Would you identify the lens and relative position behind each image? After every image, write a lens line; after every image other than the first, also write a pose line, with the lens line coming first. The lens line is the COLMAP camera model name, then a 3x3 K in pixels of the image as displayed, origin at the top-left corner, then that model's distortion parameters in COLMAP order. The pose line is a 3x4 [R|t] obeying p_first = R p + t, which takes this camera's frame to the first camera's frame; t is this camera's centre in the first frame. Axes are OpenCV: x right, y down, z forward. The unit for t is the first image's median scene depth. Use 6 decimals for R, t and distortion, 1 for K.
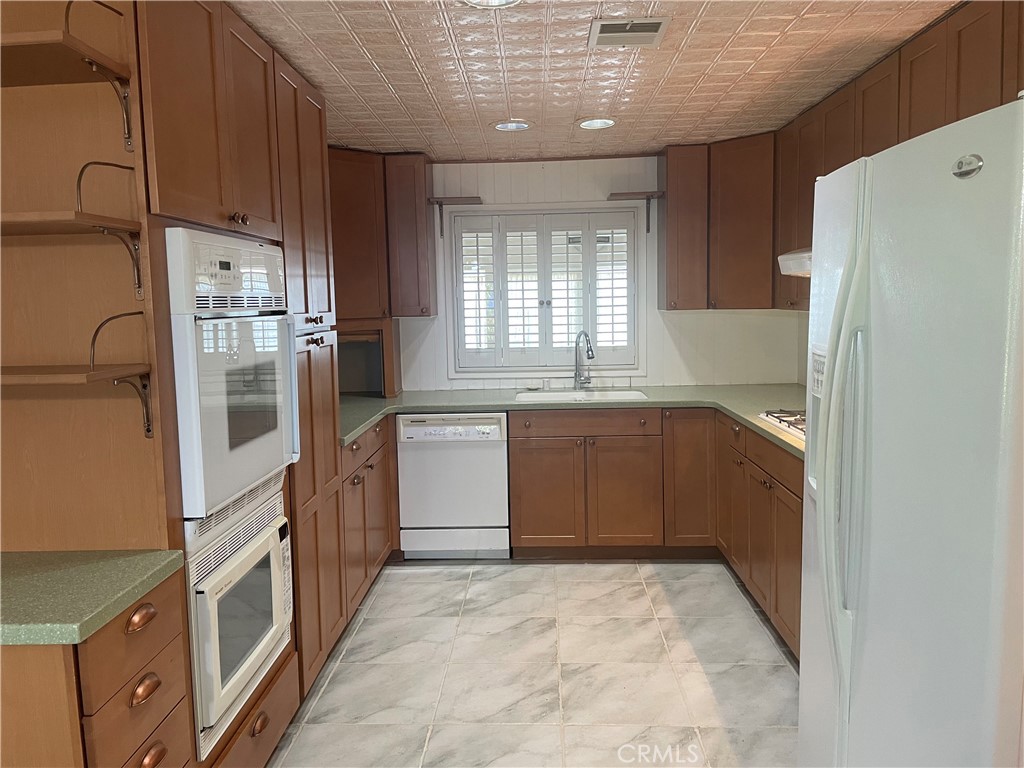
lens RADIAL K [[780.4, 0, 513.8], [0, 780.4, 379.4], [0, 0, 1]] dist [0.081146, -0.101496]
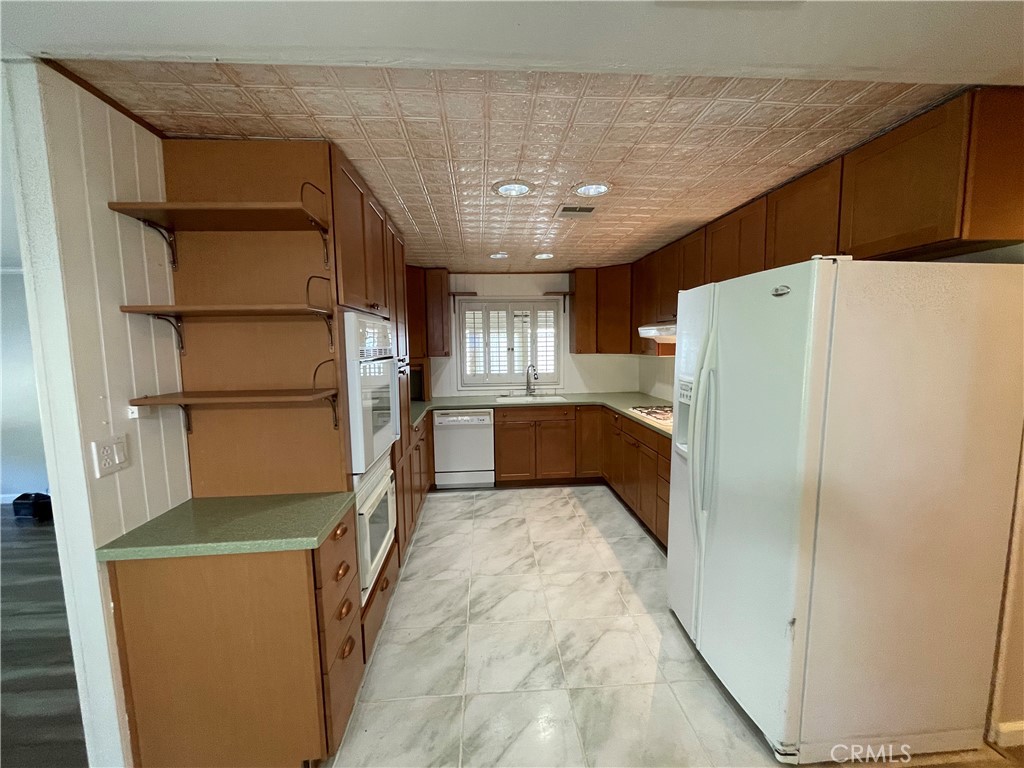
lens RADIAL K [[418.2, 0, 513.7], [0, 418.2, 387.1], [0, 0, 1]] dist [-0.001902, 0.000510]
pose [[0.993197, -0.005169, 0.116328, -0.102975], [0.005145, 0.999987, 0.000502, -0.012523], [-0.116329, 0.000100, 0.993211, 0.008904]]
